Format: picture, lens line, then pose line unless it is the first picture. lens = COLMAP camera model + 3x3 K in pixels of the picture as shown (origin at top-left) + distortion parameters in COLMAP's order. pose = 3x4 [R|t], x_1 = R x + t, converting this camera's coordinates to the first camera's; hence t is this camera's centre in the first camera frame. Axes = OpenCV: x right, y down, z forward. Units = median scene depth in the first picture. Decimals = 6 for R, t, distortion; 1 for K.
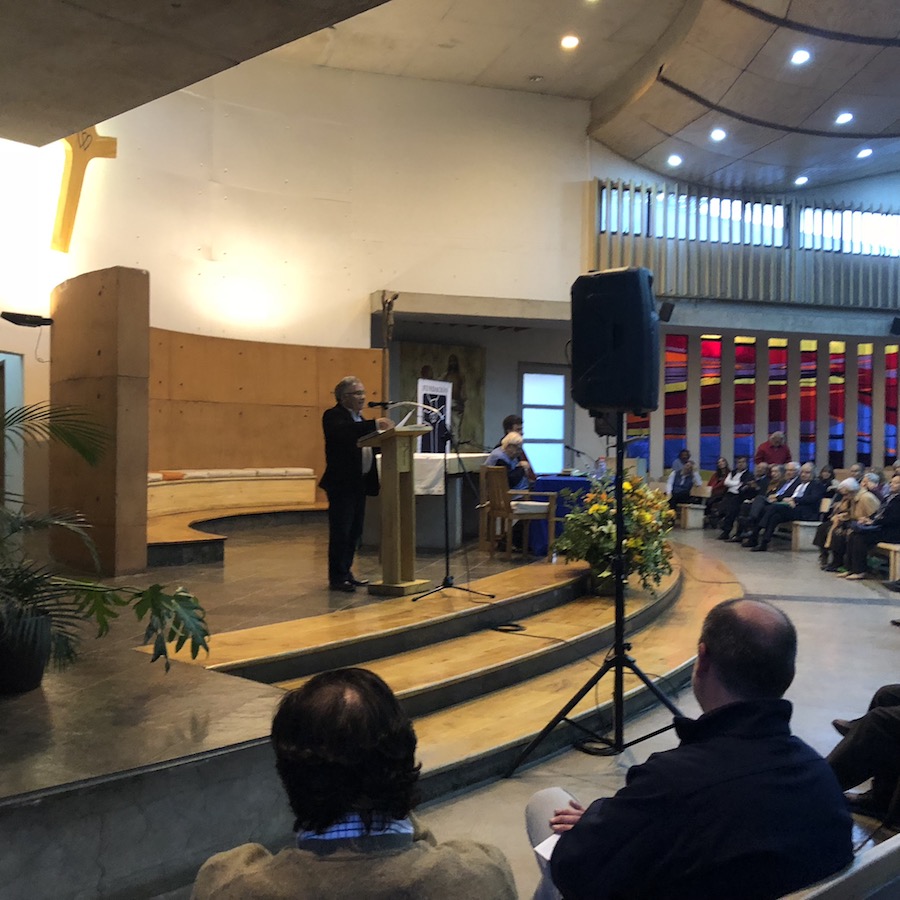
lens RADIAL K [[1026.4, 0, 450.0], [0, 1026.4, 450.0], [0, 0, 1]] dist [0.018104, 0.019745]
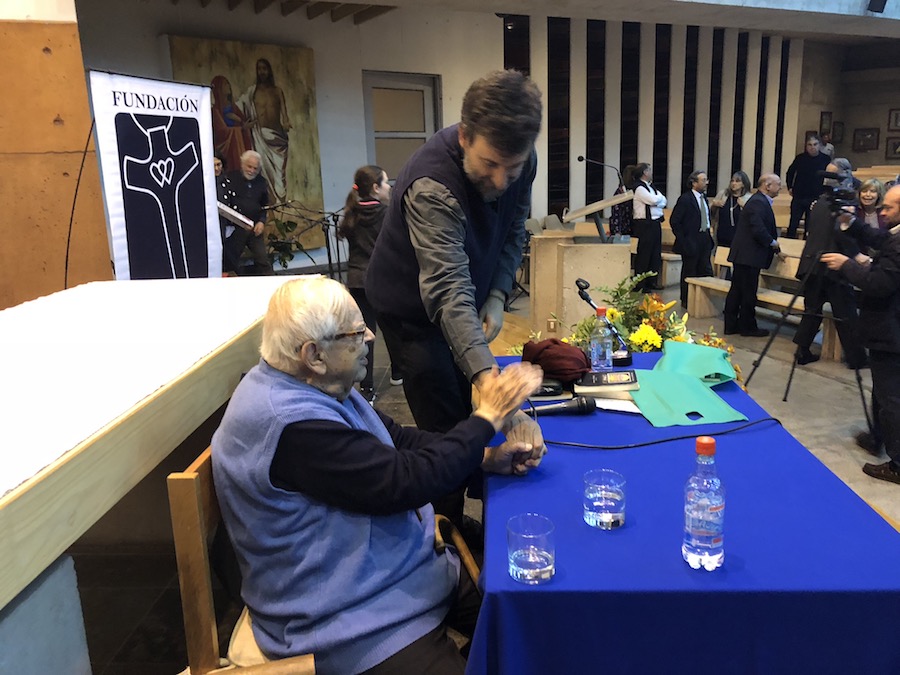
lens RADIAL K [[741.7, 0, 441.9], [0, 741.7, 327.9], [0, 0, 1]] dist [0.032239, -0.021826]
pose [[0.986253, -0.079237, 0.145004, 0.033680], [0.046849, 0.975607, 0.214466, -0.021401], [-0.158460, -0.204725, 0.965908, 0.484124]]
